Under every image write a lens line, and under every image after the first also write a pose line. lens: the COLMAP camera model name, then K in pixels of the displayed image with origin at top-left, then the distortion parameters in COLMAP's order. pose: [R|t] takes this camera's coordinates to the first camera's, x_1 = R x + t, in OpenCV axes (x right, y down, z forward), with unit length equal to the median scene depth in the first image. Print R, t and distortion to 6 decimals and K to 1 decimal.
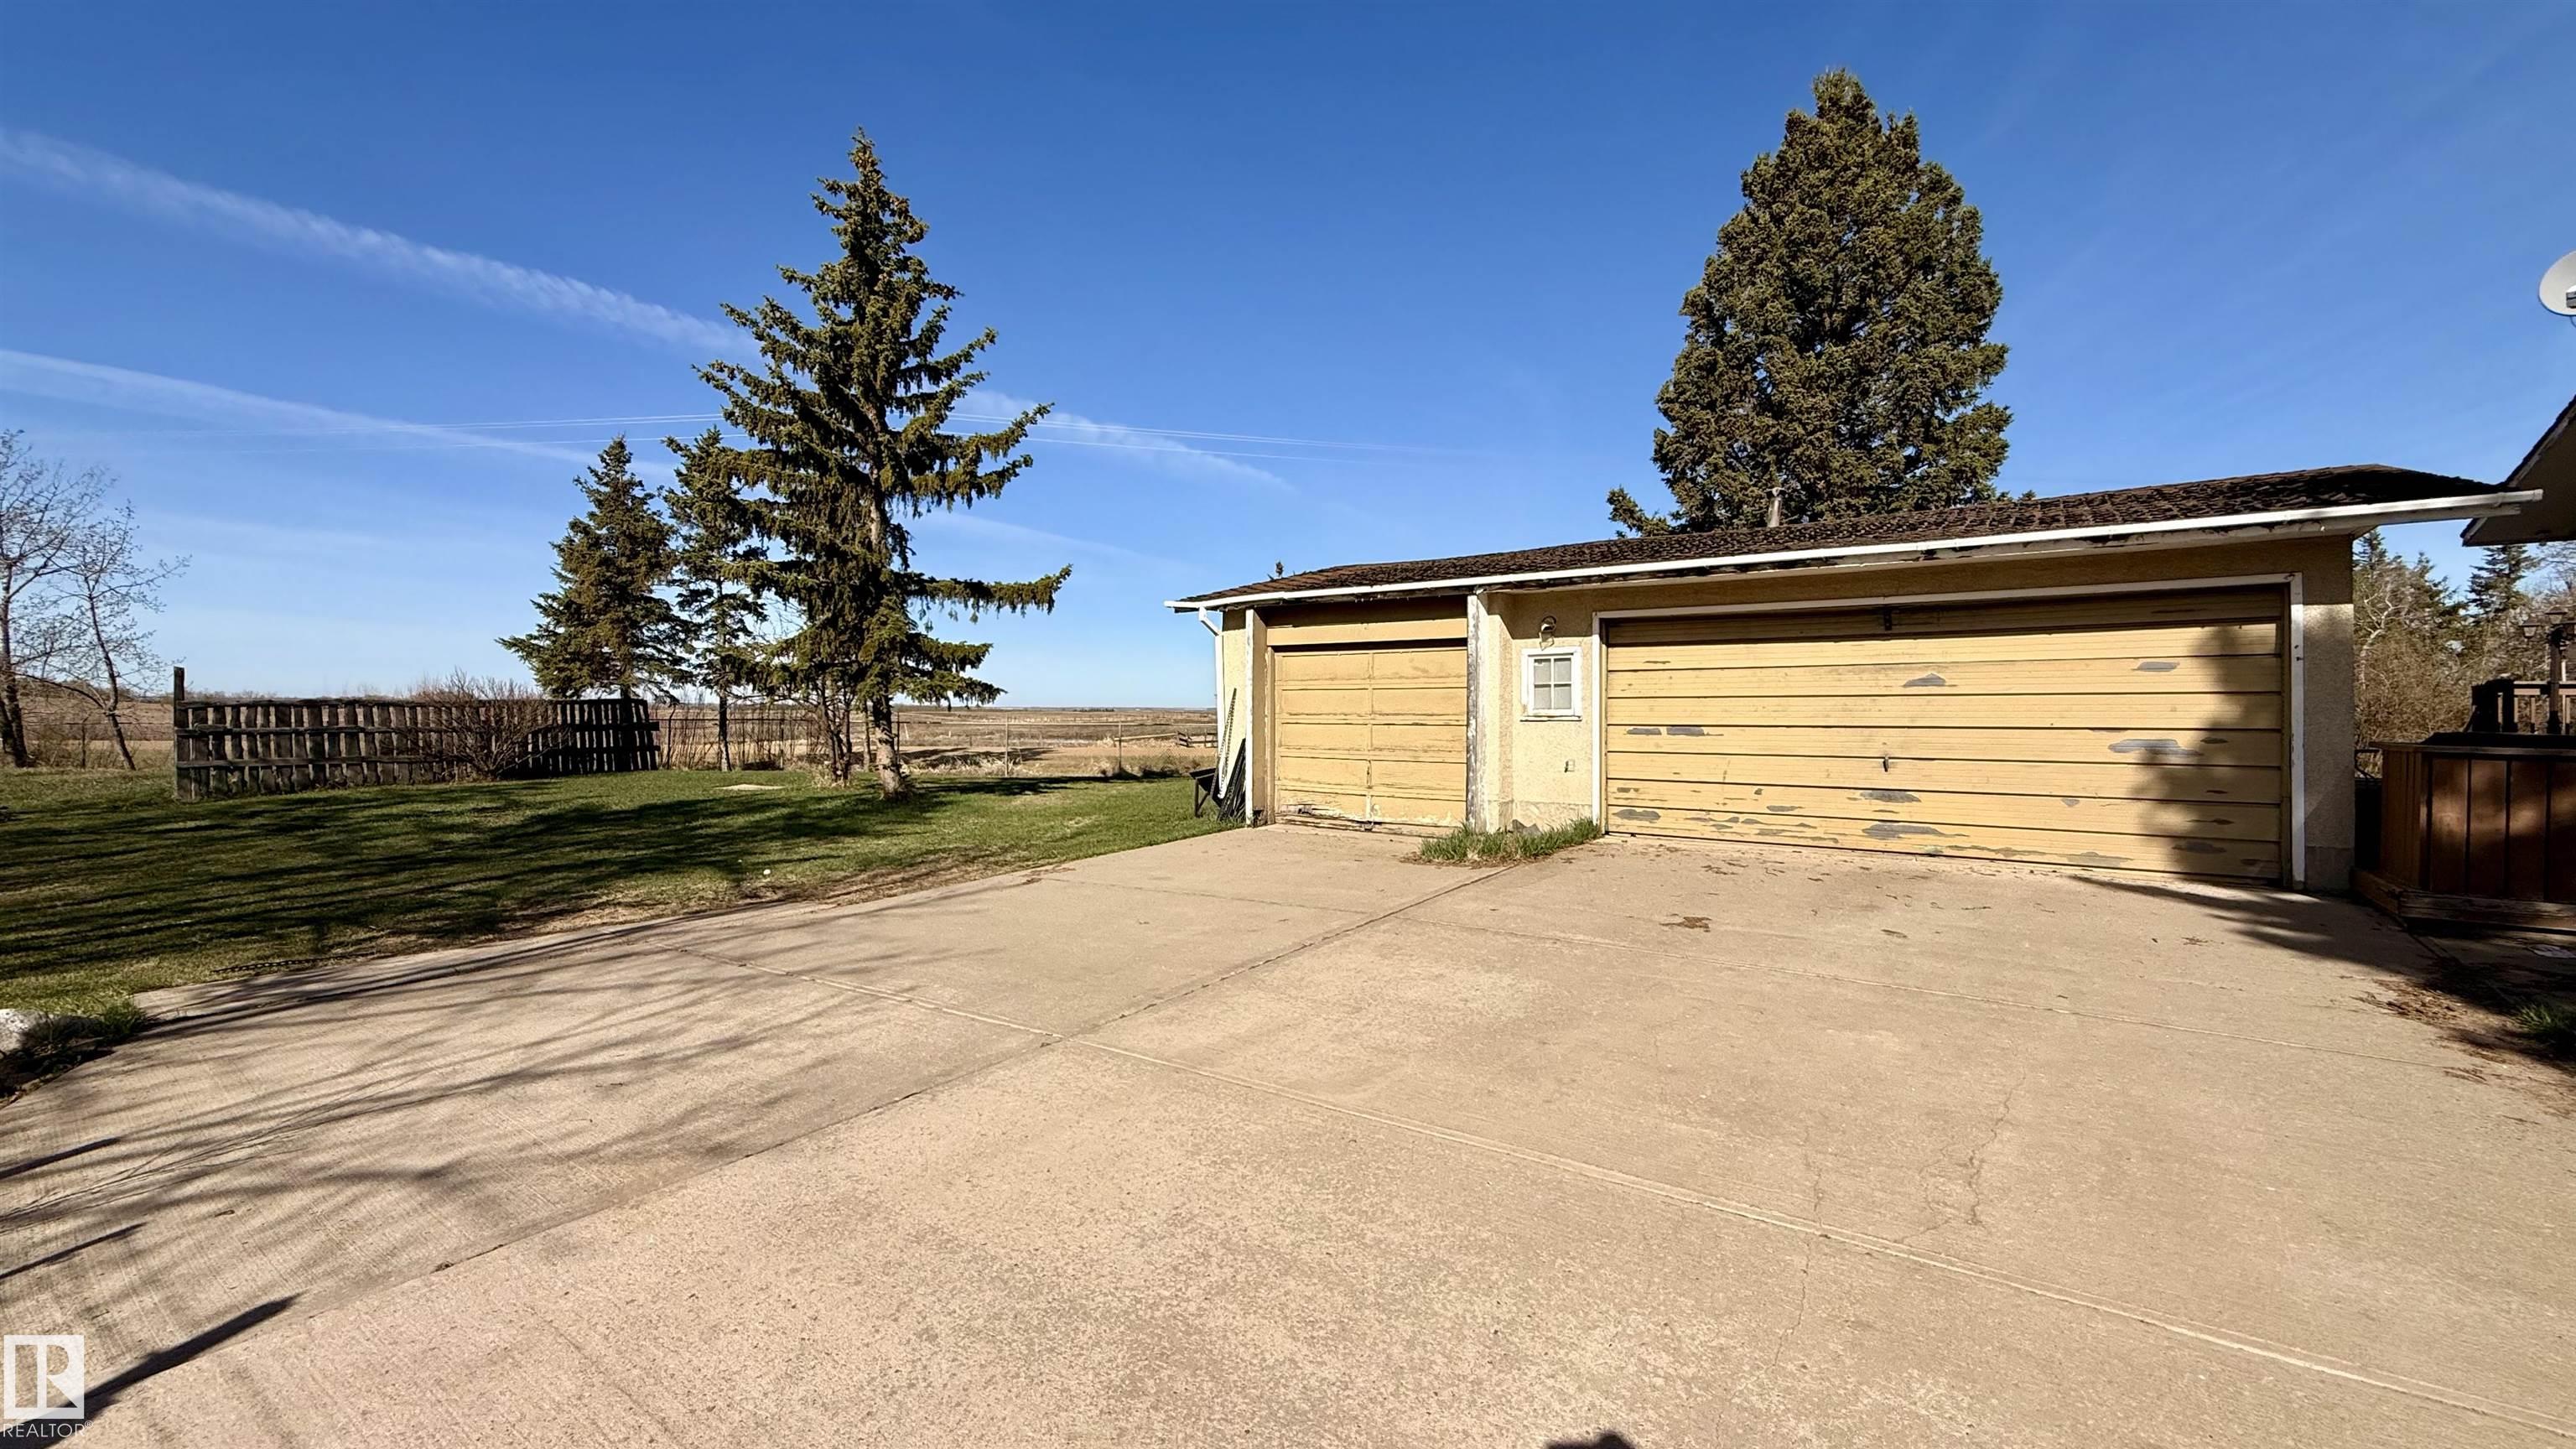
lens RADIAL K [[1023.3, 0, 1271.6], [0, 1023.3, 723.5], [0, 0, 1]] dist [0.001938, 0.000265]
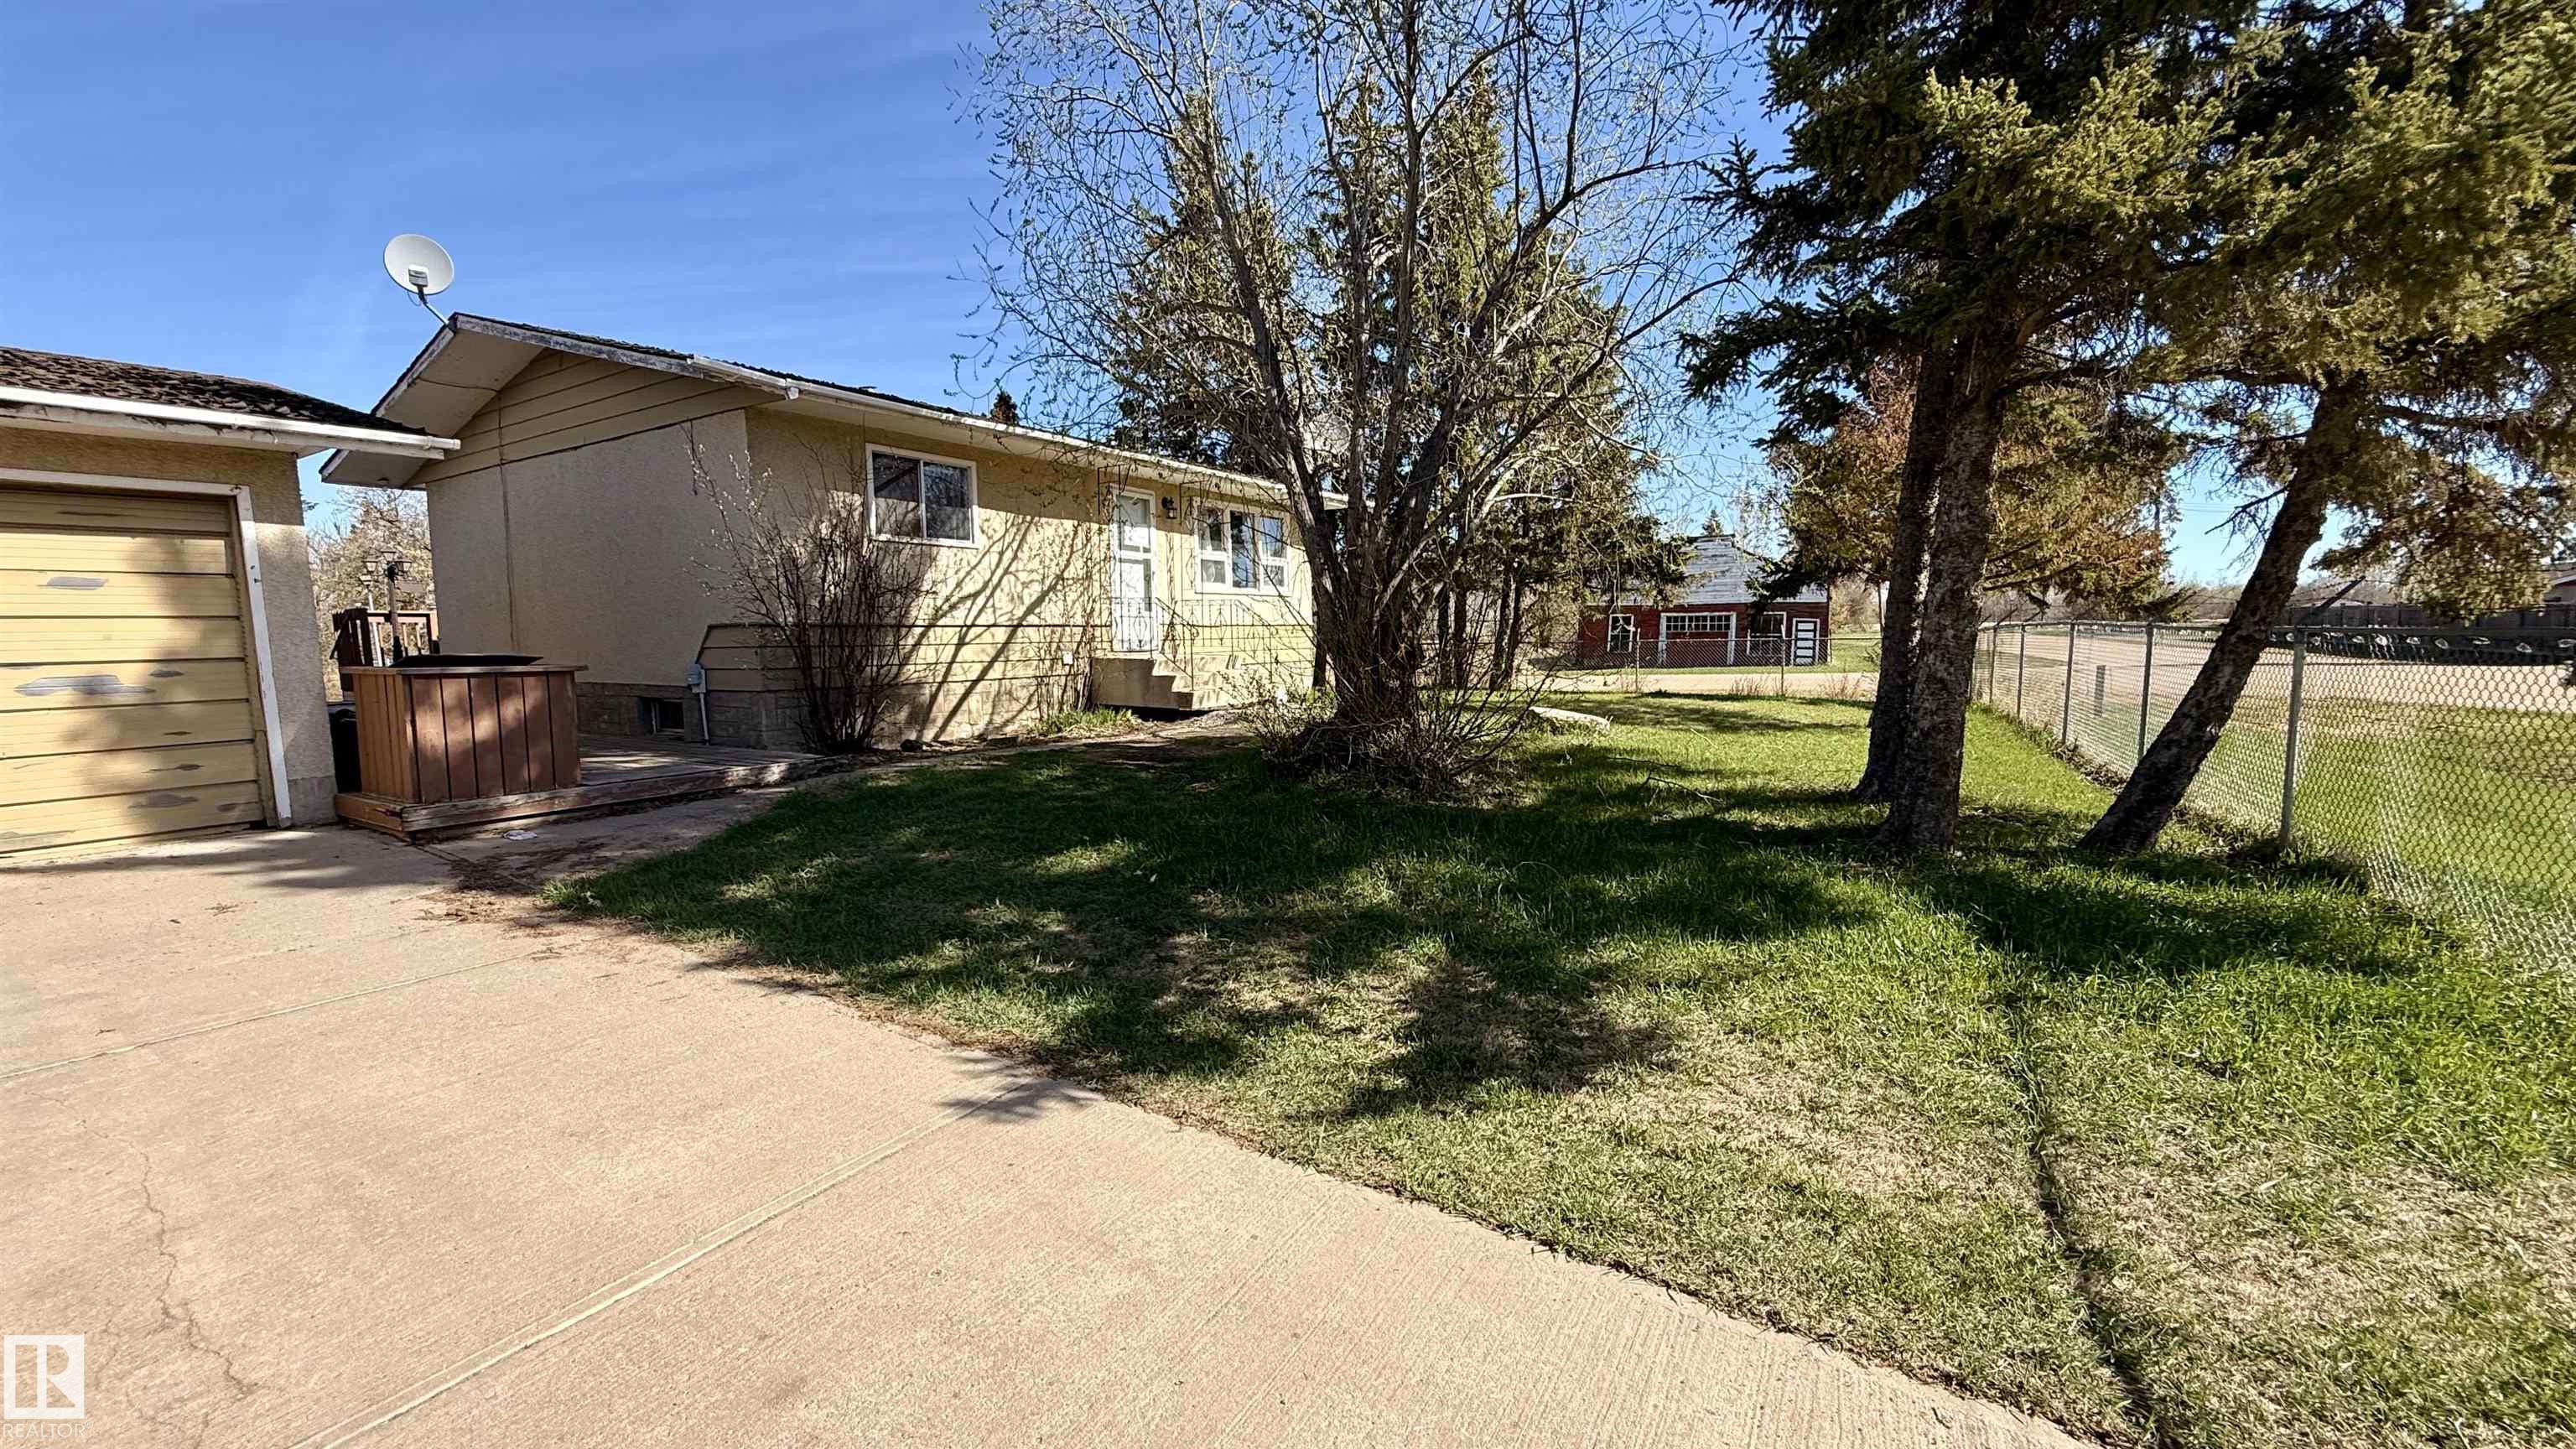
lens RADIAL K [[1023.3, 0, 1284.2], [0, 1023.3, 724.4], [0, 0, 1]] dist [0.001938, 0.000265]
pose [[-0.075496, -0.097061, 0.992411, 0.001602], [0.028311, 0.994641, 0.099432, 0.000023], [-0.996744, 0.035603, -0.072344, 0.133162]]
